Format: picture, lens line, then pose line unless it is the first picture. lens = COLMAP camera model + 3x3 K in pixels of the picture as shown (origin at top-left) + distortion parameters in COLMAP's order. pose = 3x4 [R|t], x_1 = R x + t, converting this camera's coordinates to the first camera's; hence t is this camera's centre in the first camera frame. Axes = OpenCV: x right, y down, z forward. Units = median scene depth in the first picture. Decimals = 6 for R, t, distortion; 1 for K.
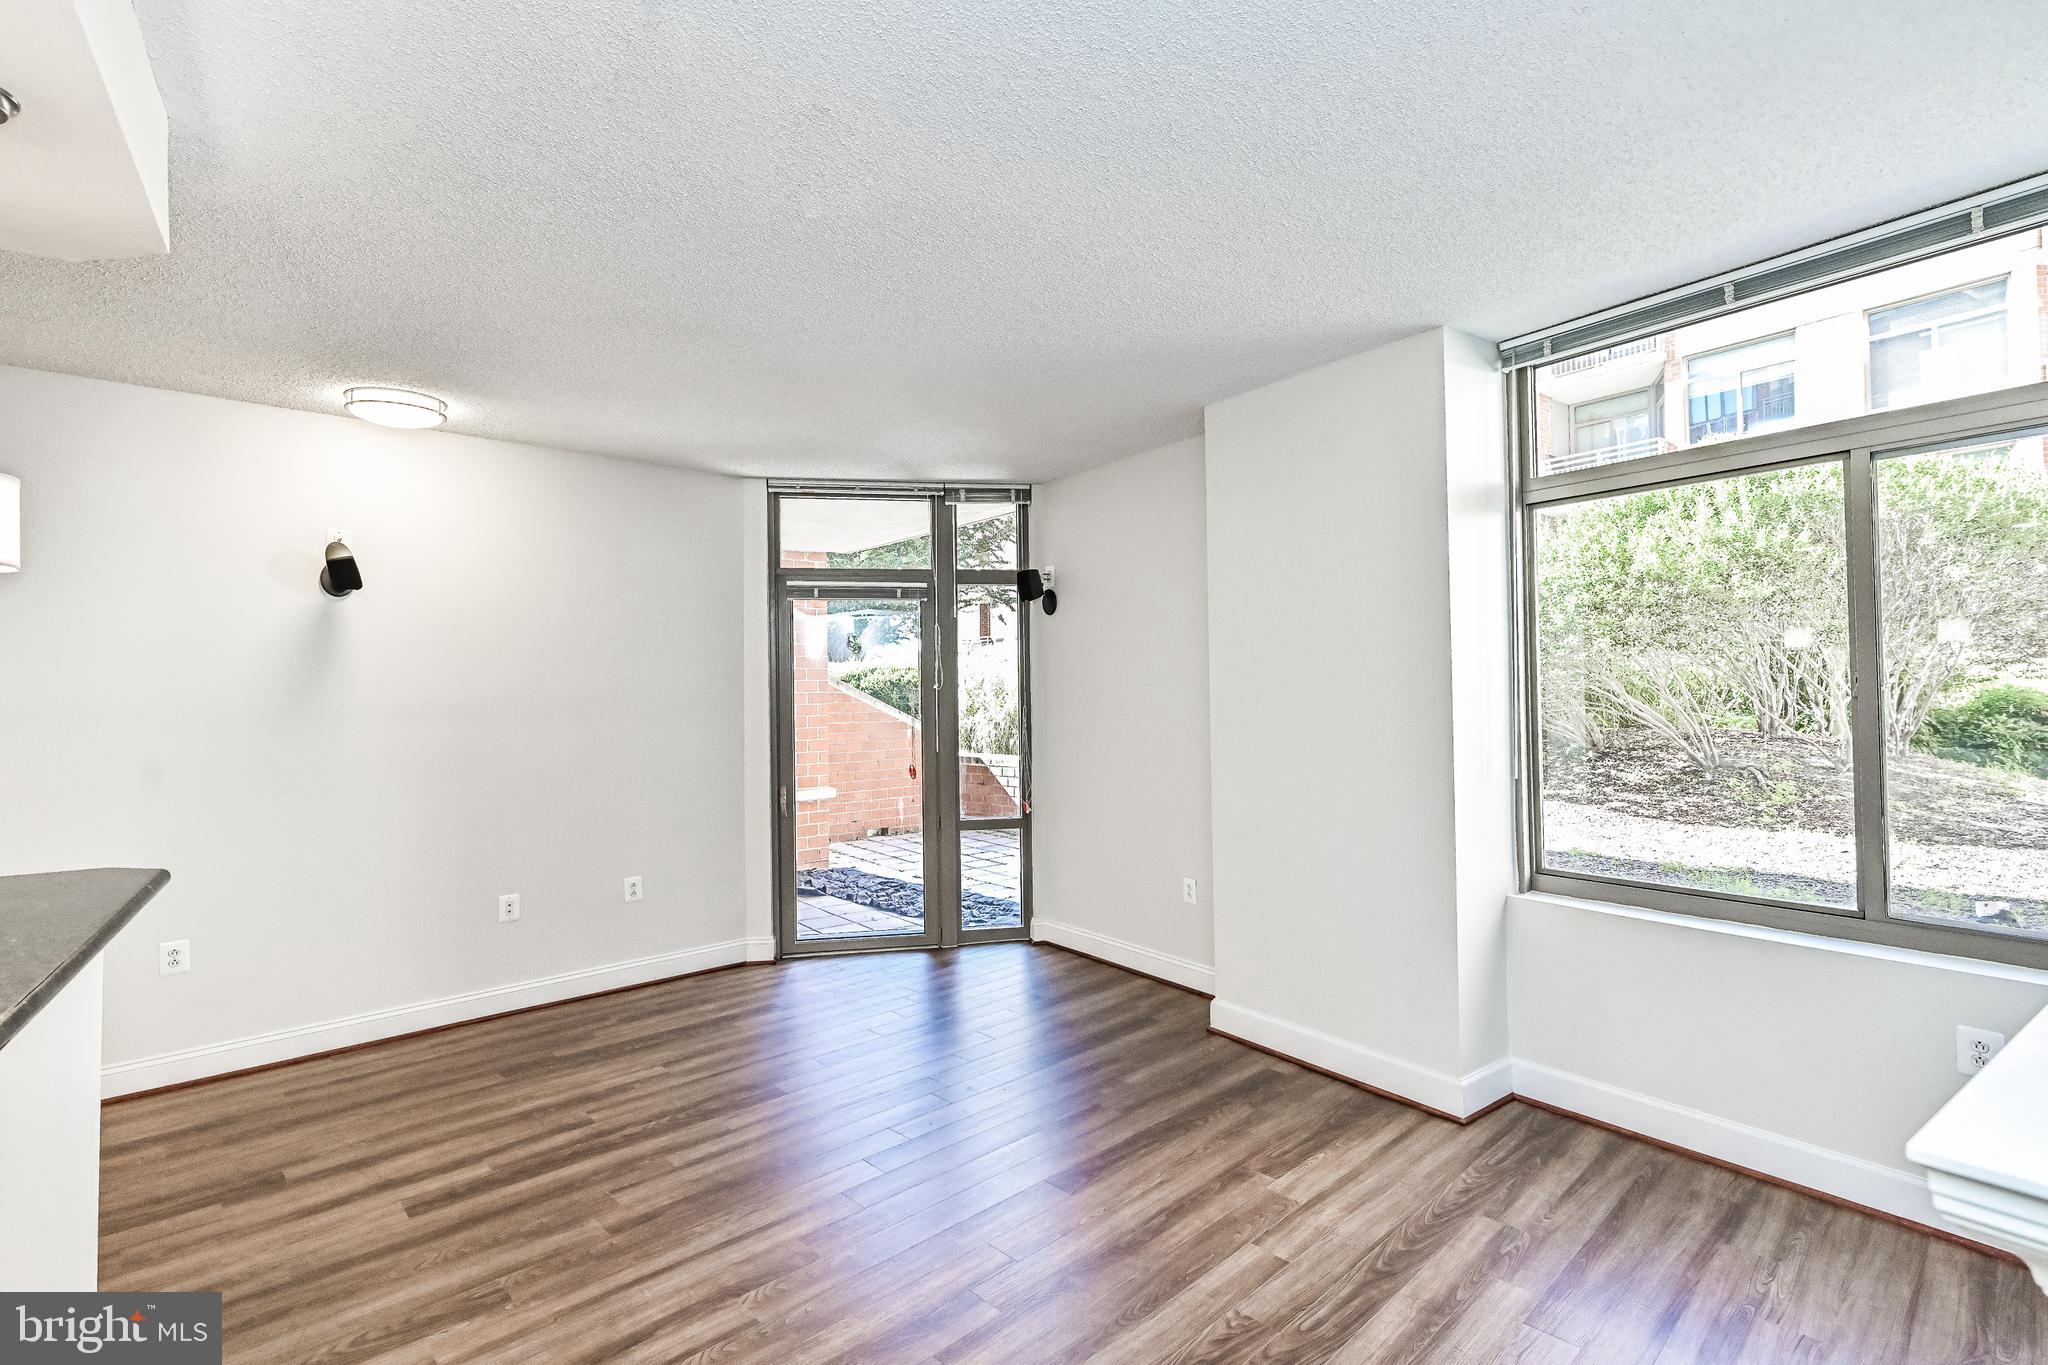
lens RADIAL K [[964.3, 0, 1026.3], [0, 964.3, 688.7], [0, 0, 1]] dist [-0.004134, -0.000198]
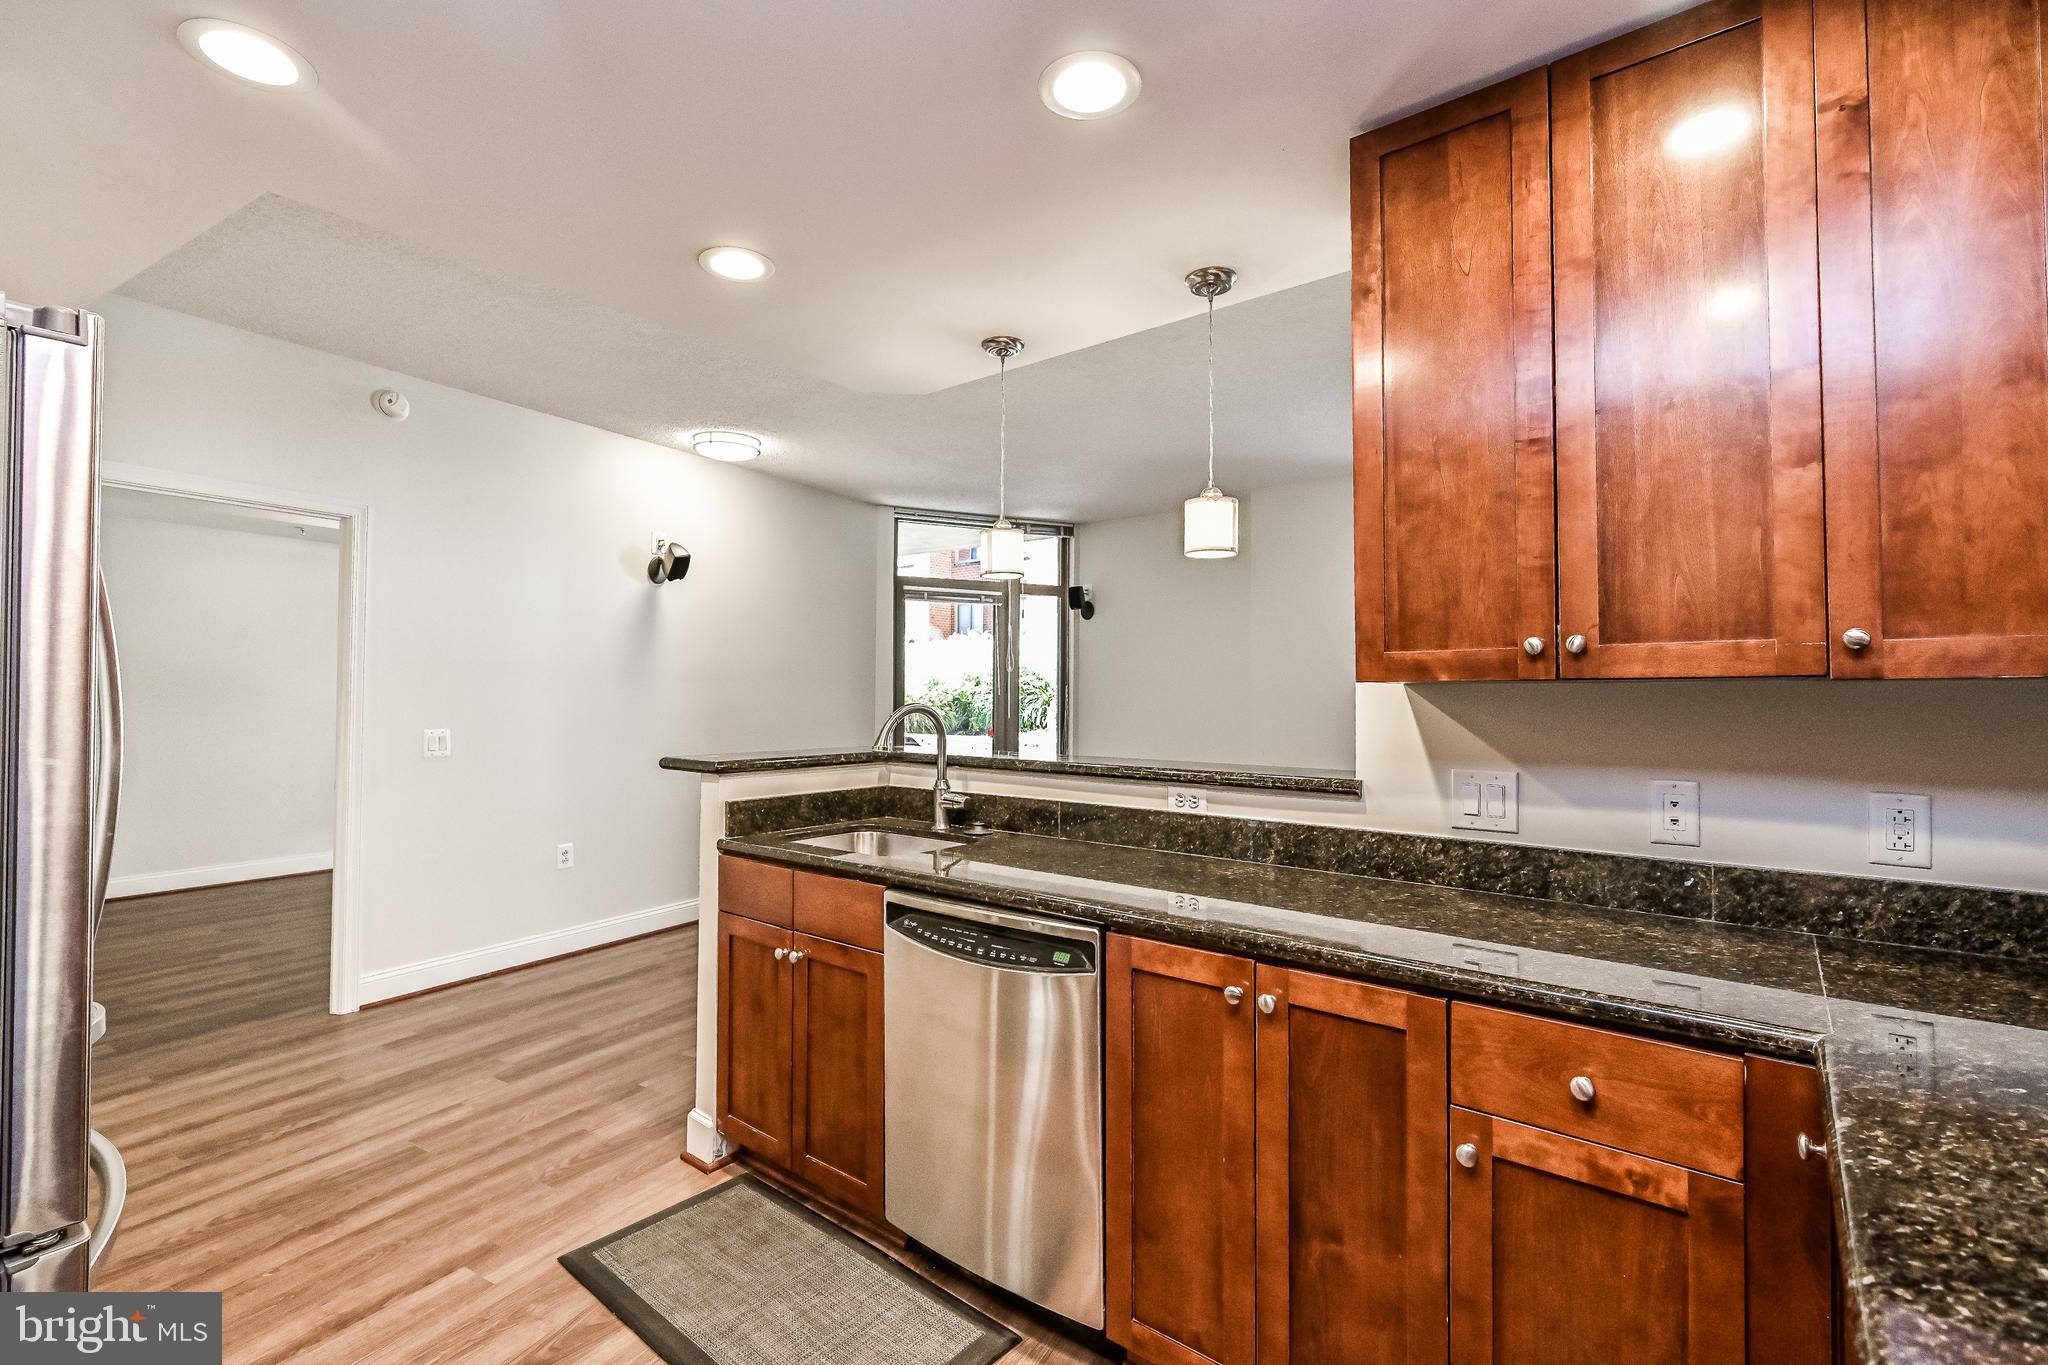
lens RADIAL K [[934.5, 0, 1025.8], [0, 934.5, 681.1], [0, 0, 1]] dist [-0.001596, -0.000064]
pose [[0.963178, 0.023262, 0.267855, -0.625729], [-0.019838, 0.999683, -0.015481, 0.049274], [-0.268131, 0.009597, 0.963335, -0.385041]]
